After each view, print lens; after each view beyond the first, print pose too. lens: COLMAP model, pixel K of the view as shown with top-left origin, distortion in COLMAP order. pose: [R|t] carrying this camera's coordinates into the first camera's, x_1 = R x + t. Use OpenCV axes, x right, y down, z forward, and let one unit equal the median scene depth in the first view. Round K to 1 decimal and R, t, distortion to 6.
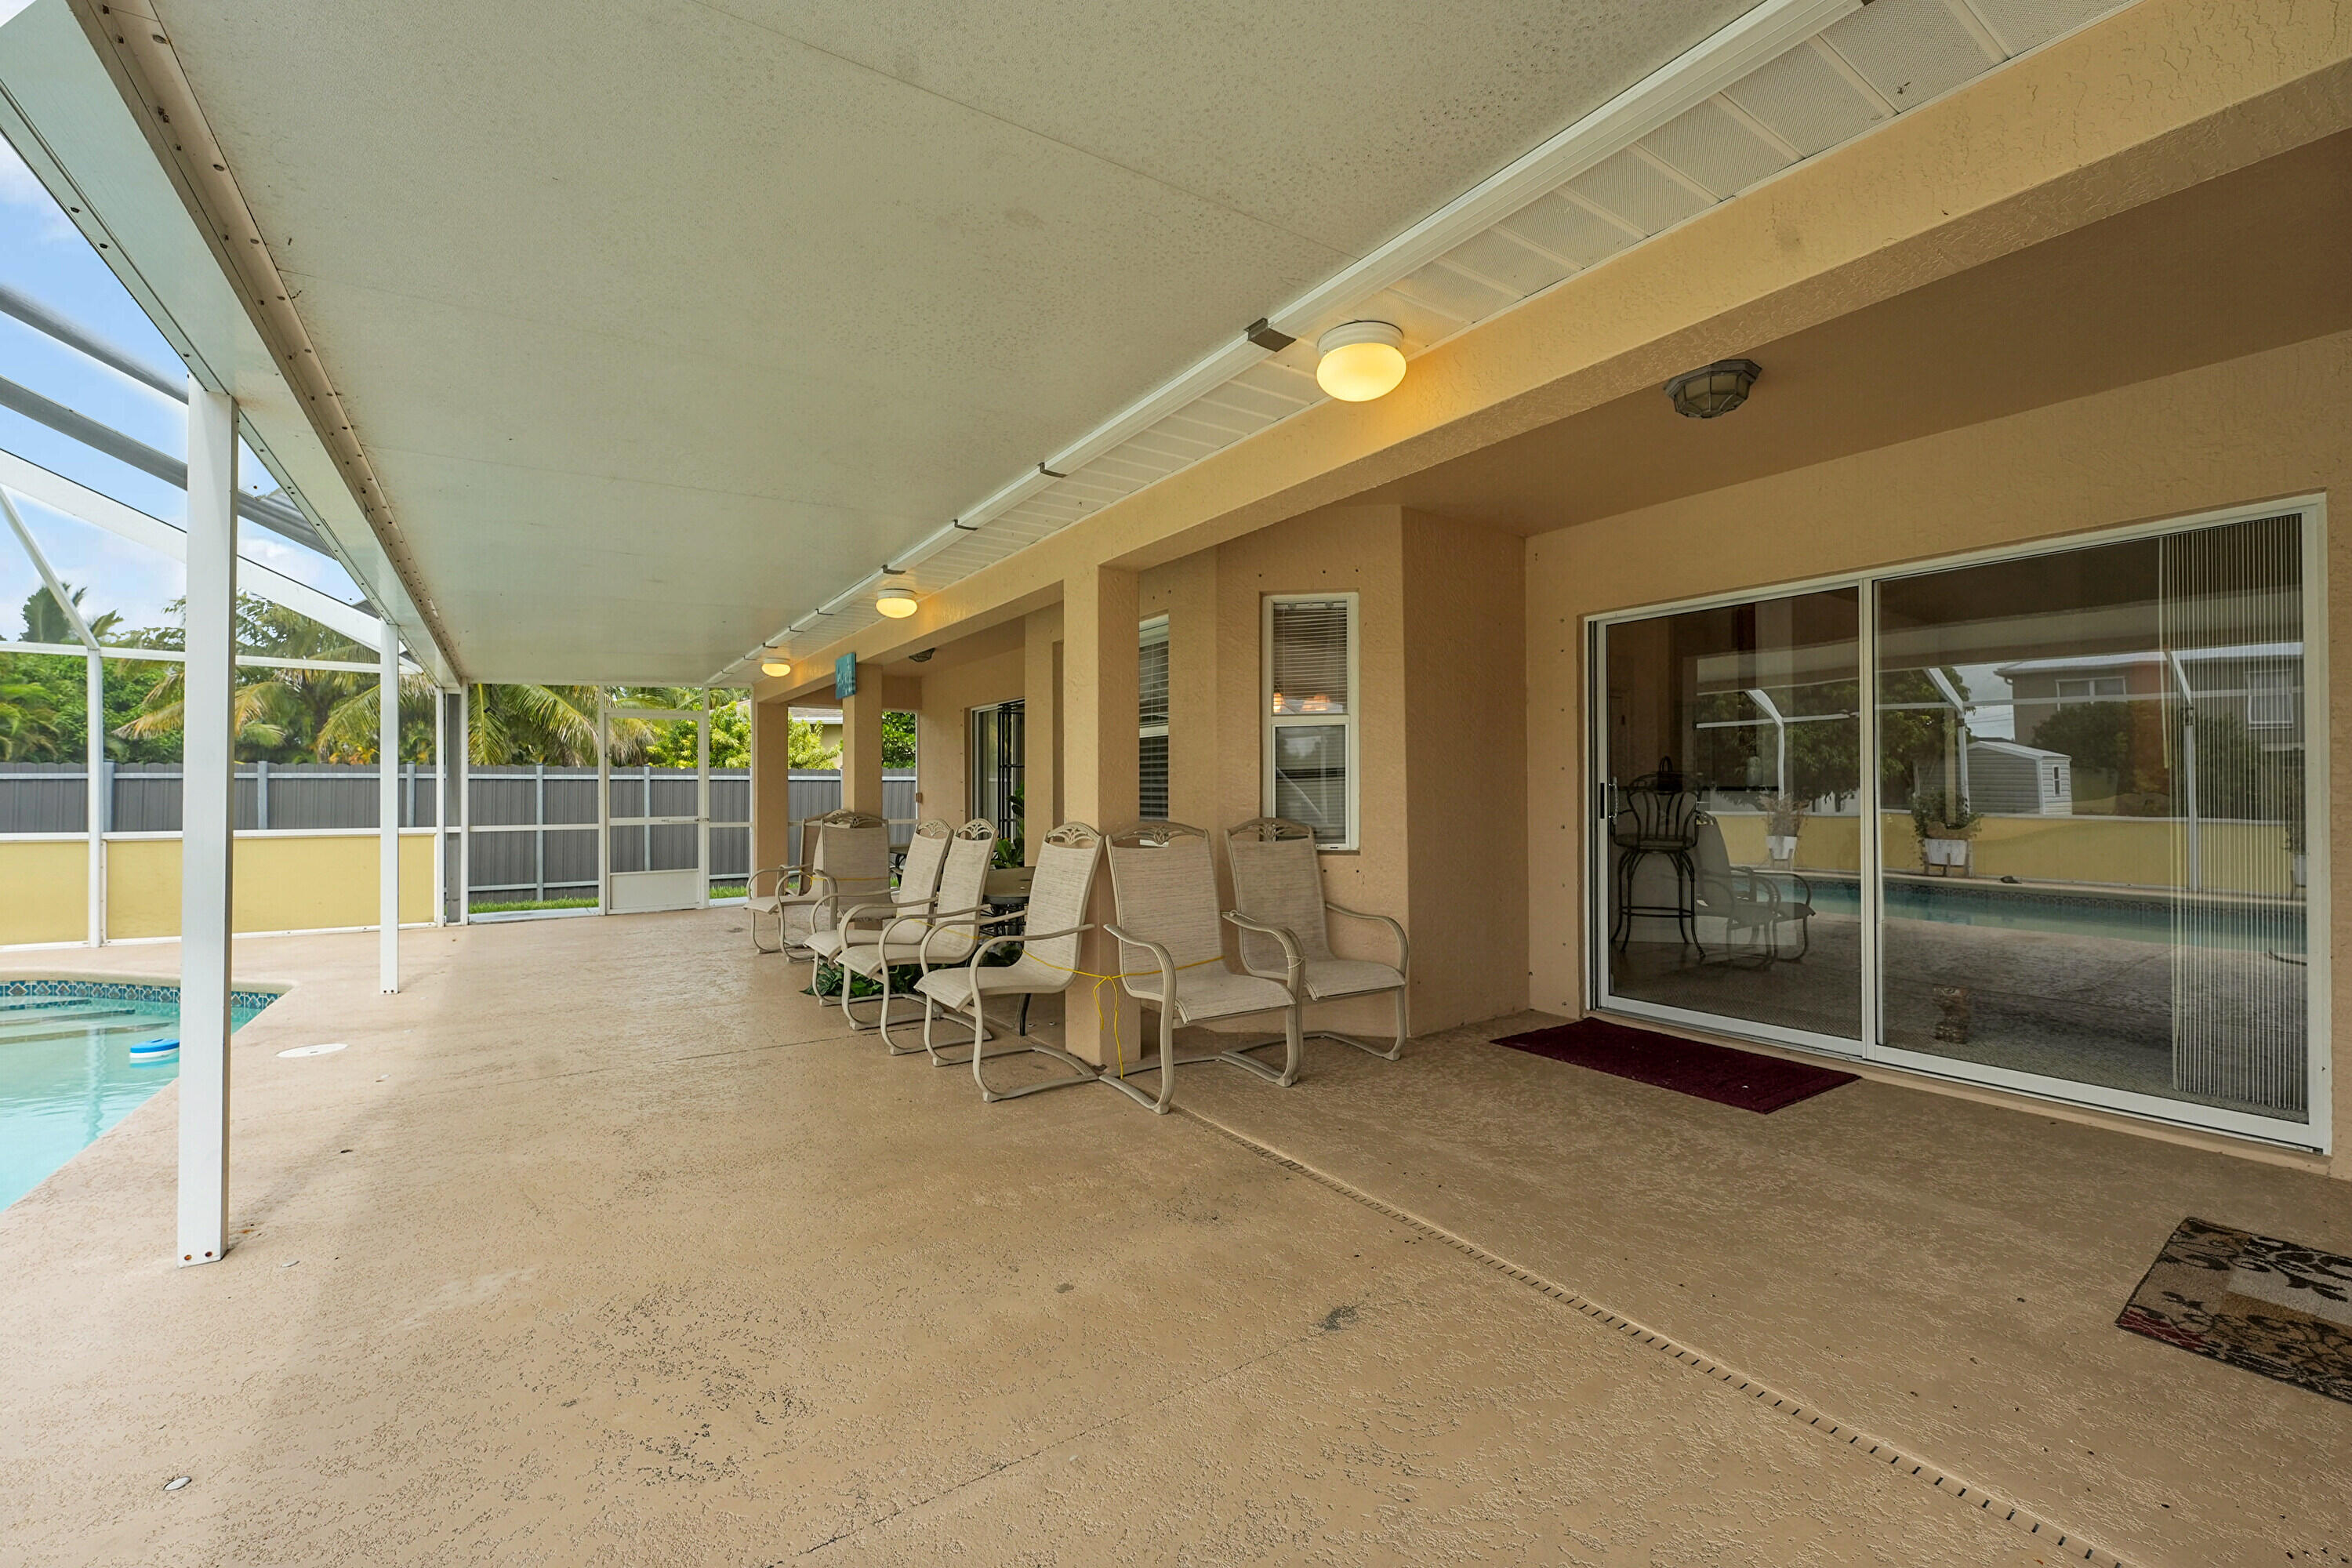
lens RADIAL K [[951.1, 0, 1176.0], [0, 951.1, 784.0], [0, 0, 1]] dist [-0.000168, 0.000053]
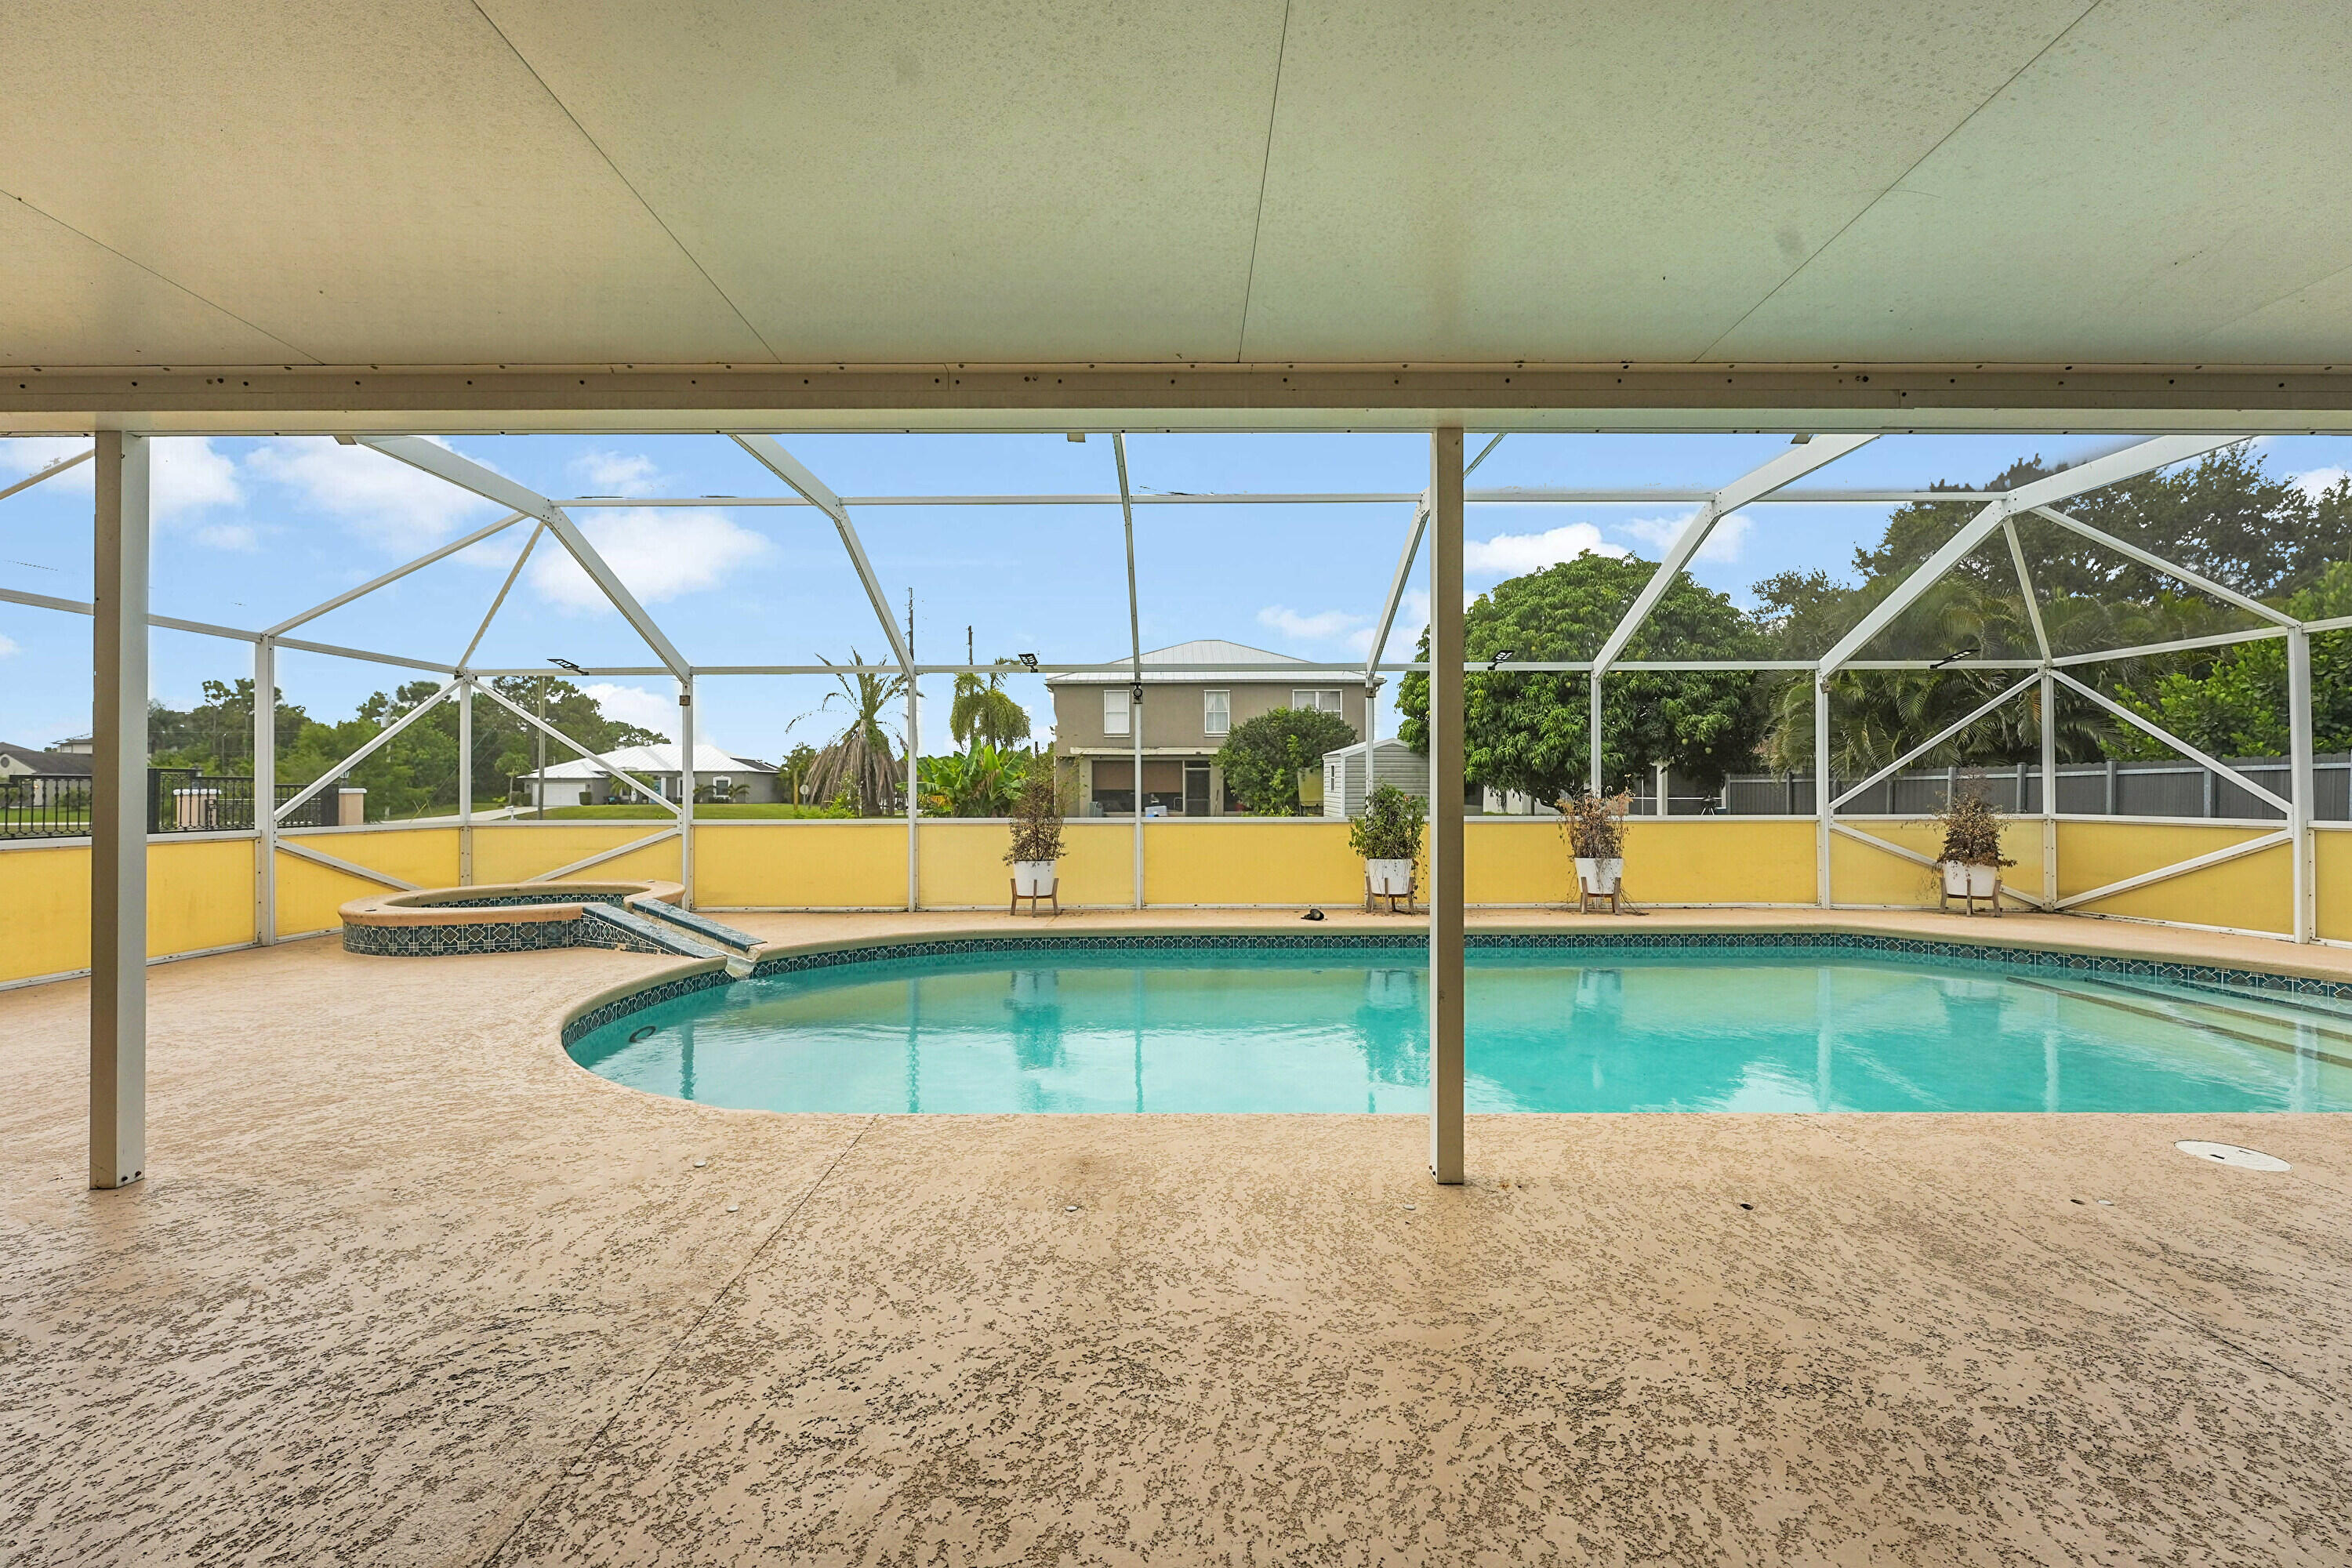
lens RADIAL K [[951.1, 0, 1176.0], [0, 951.1, 784.0], [0, 0, 1]] dist [-0.000168, 0.000053]
pose [[-0.559363, -0.000744, -0.828922, 0.064672], [0.012062, 0.999886, -0.009037, 0.012837], [0.828835, -0.015054, -0.559291, 0.727325]]
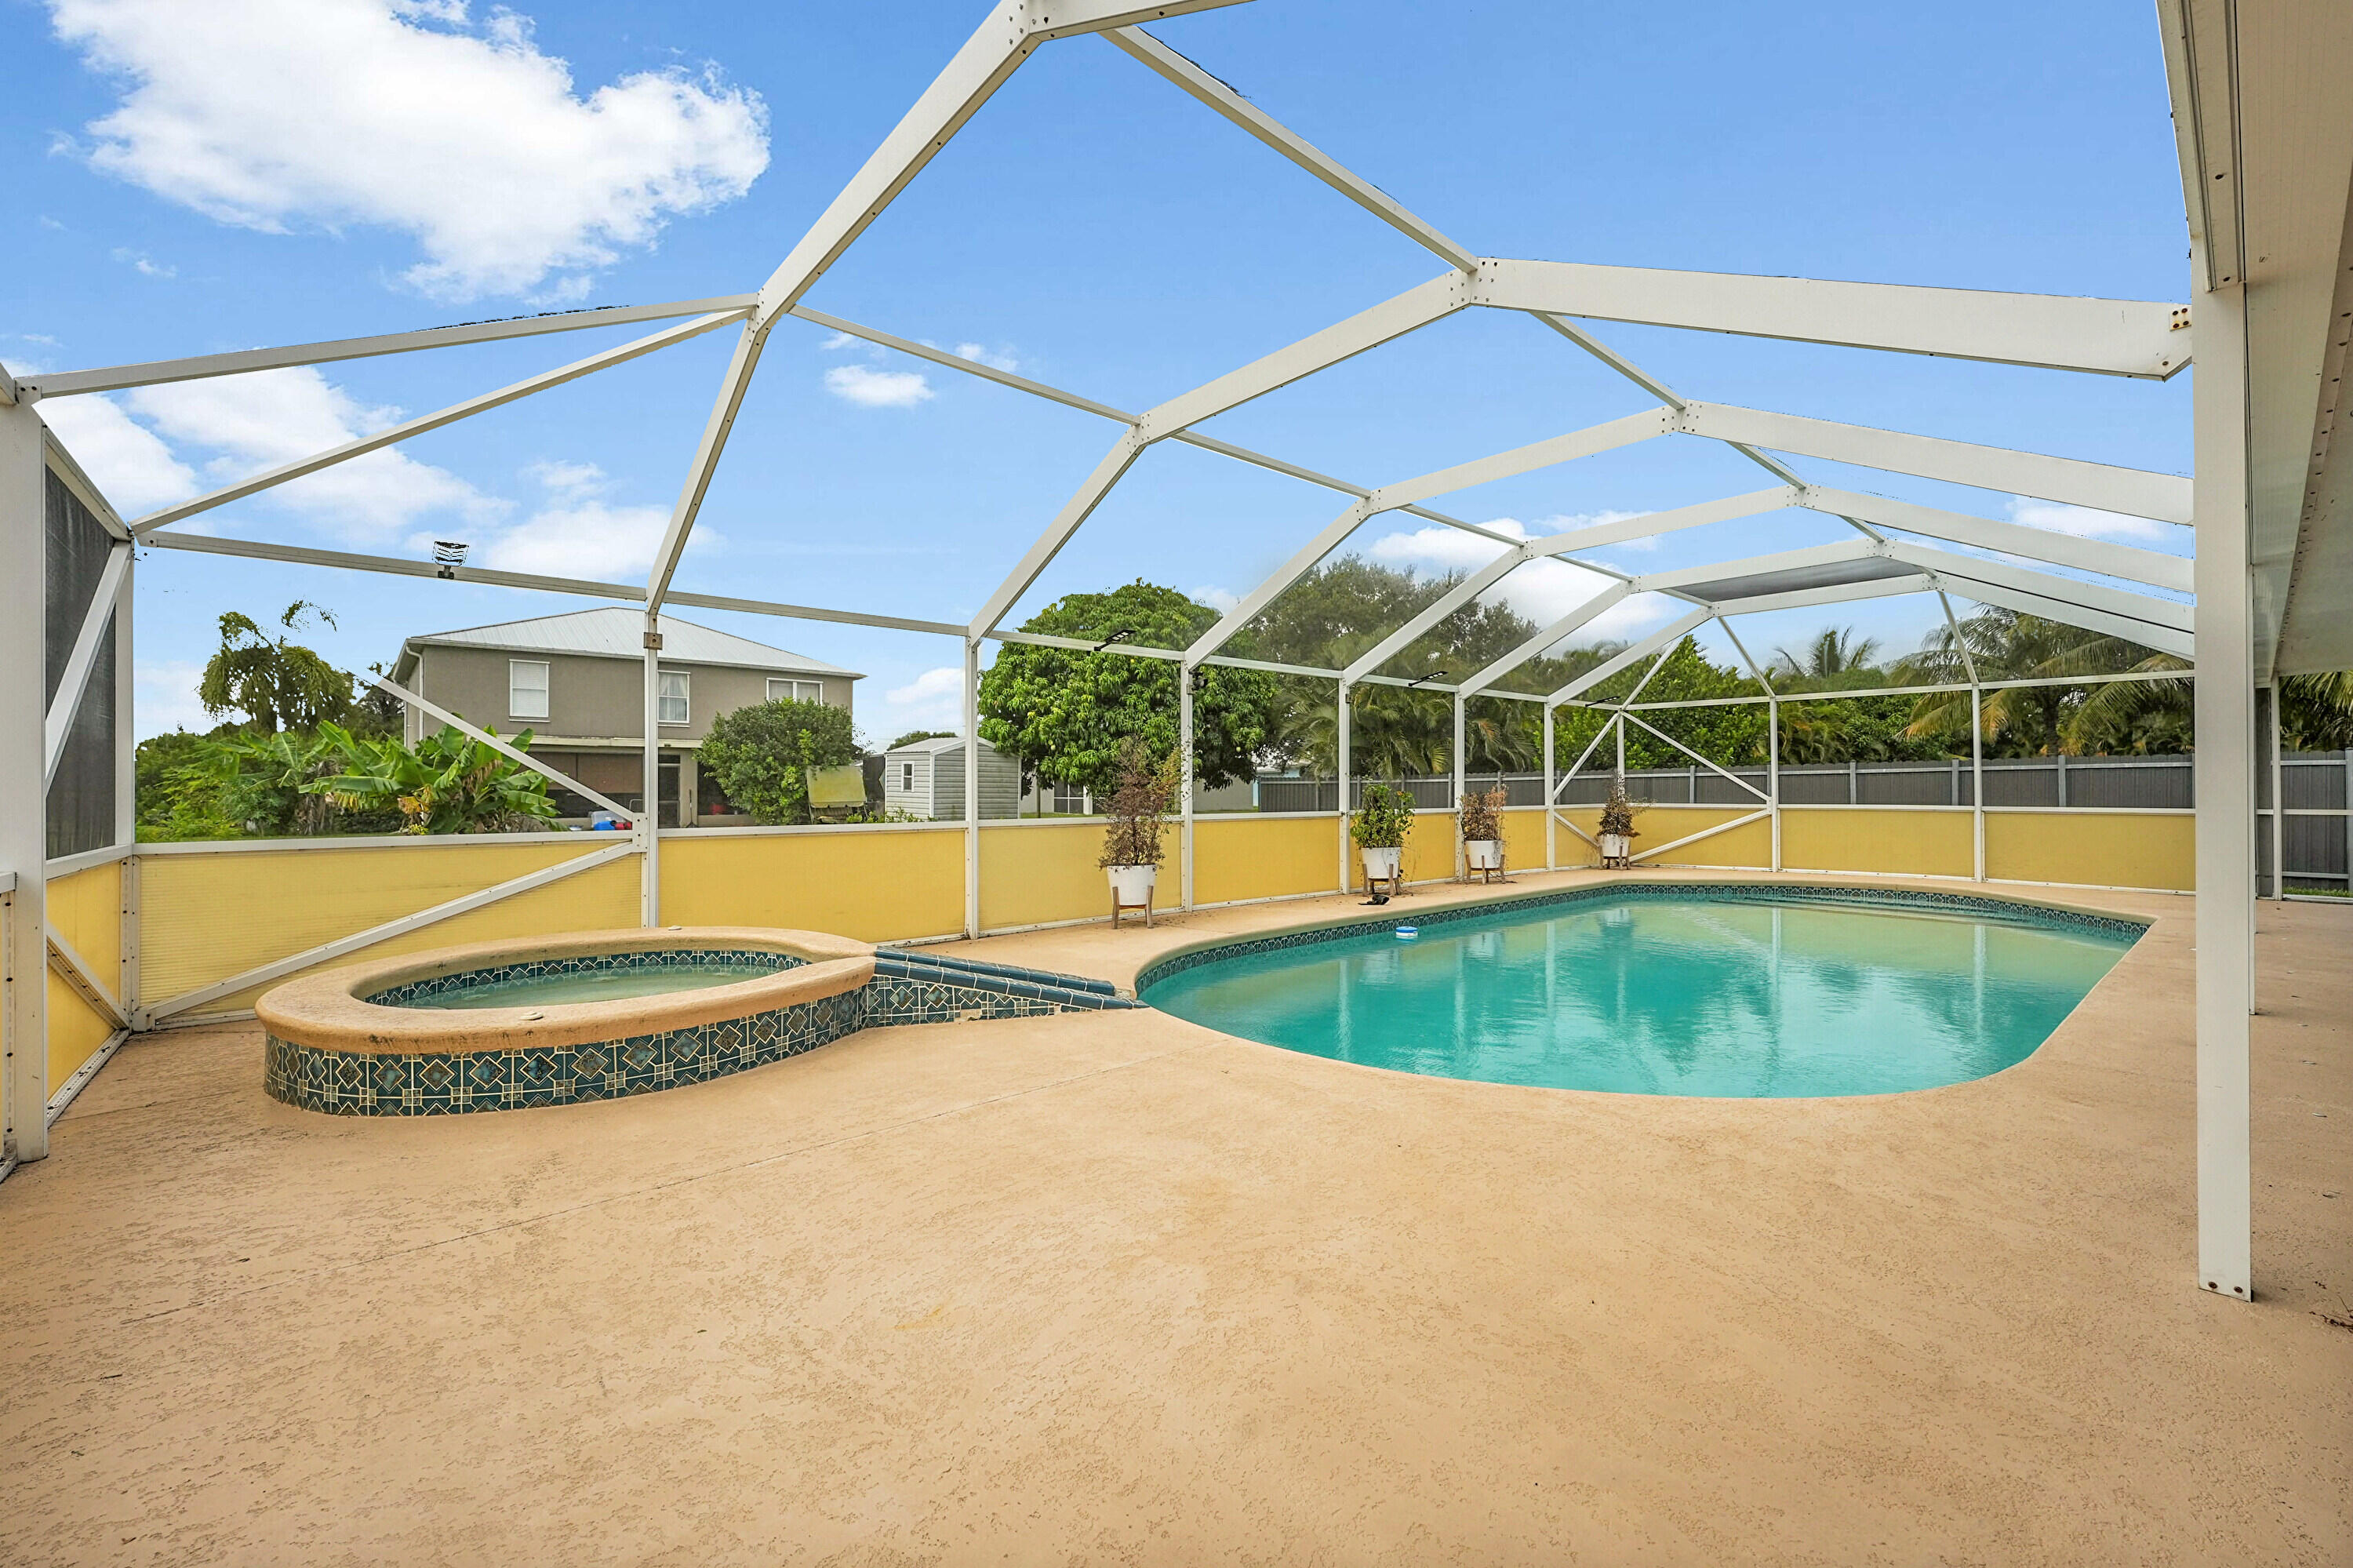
lens RADIAL K [[951.6, 0, 1176.5], [0, 951.6, 784.0], [0, 0, 1]] dist [-0.000168, 0.000053]
pose [[0.121960, -0.003258, -0.992530, 0.332986], [0.011665, 0.999930, -0.001849, 0.005803], [0.992466, -0.011352, 0.121989, -0.716238]]
